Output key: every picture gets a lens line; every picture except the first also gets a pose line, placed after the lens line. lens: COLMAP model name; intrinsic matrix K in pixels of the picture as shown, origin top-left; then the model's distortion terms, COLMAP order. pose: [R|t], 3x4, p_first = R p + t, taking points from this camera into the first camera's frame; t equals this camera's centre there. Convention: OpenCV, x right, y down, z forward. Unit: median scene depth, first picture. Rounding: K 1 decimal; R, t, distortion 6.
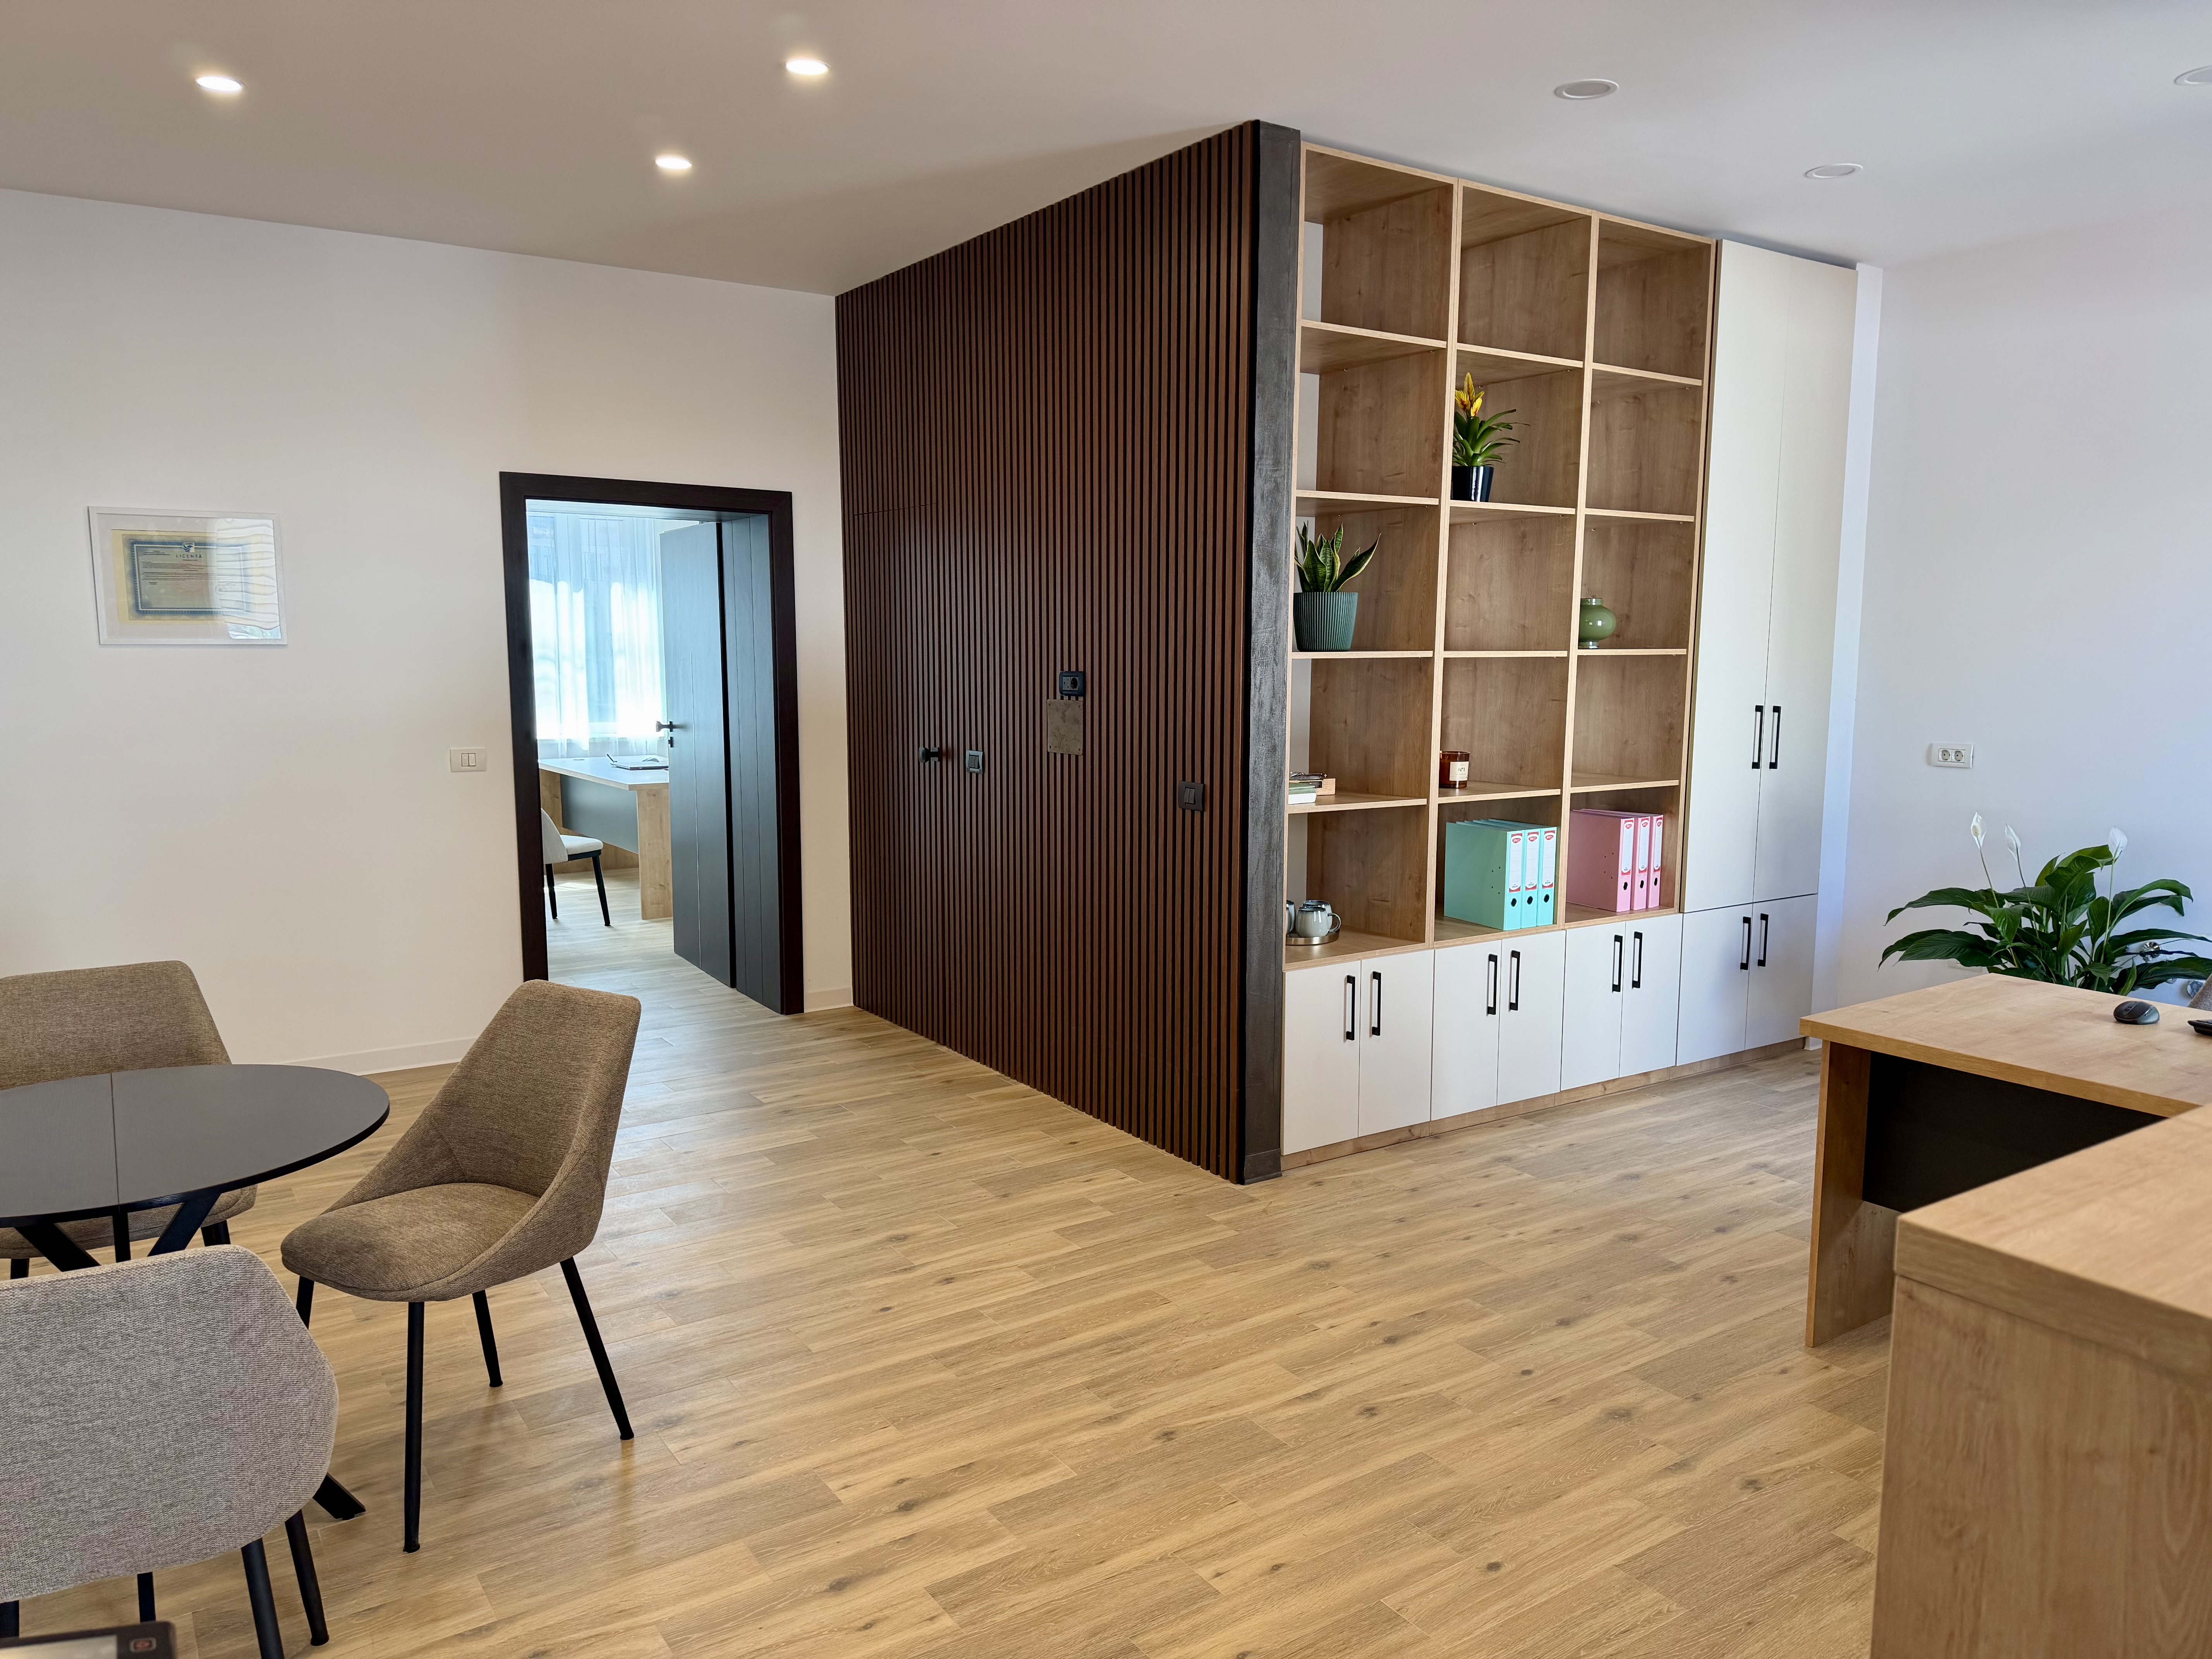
lens RADIAL K [[1532.5, 0, 1106.0], [0, 1532.5, 829.5], [0, 0, 1]] dist [-0.003939, -0.003572]
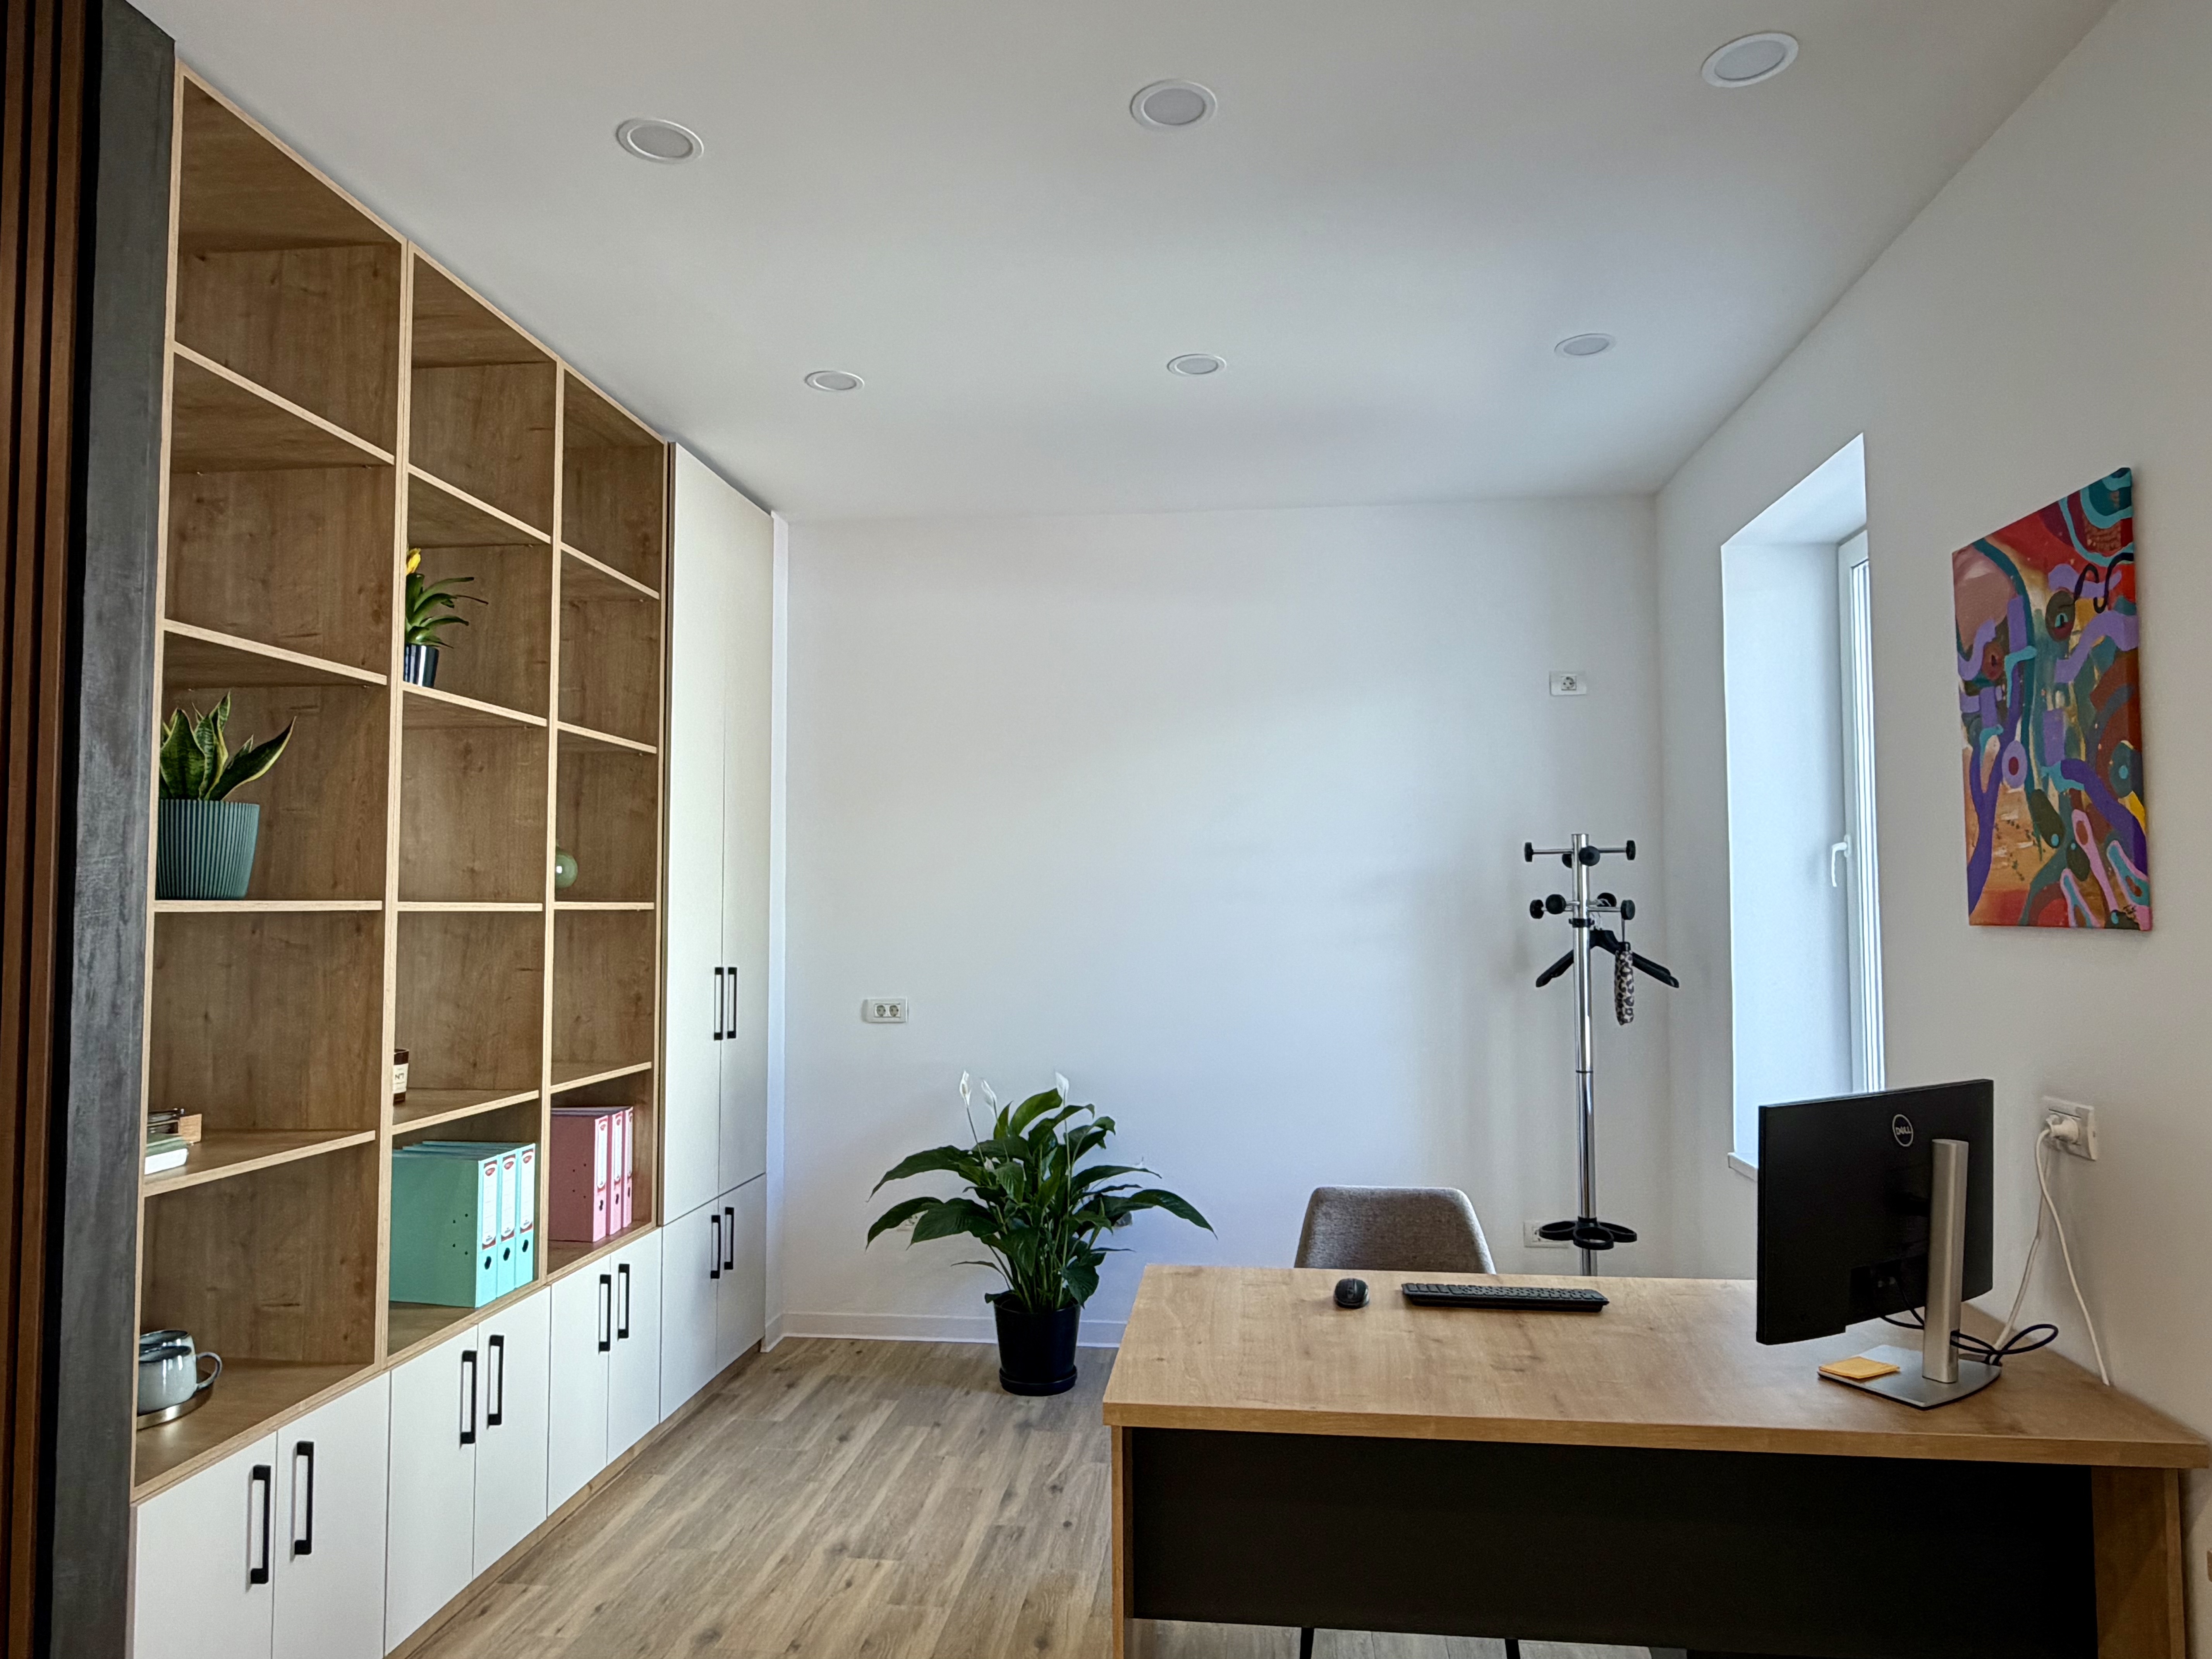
lens RADIAL K [[1355.6, 0, 1105.9], [0, 1355.6, 840.0], [0, 0, 1]] dist [-0.003098, 0.000581]
pose [[0.653480, 0.035226, 0.756123, -0.021571], [0.096089, 0.986975, -0.129026, -0.035347], [-0.750820, 0.156971, 0.641584, 0.364742]]
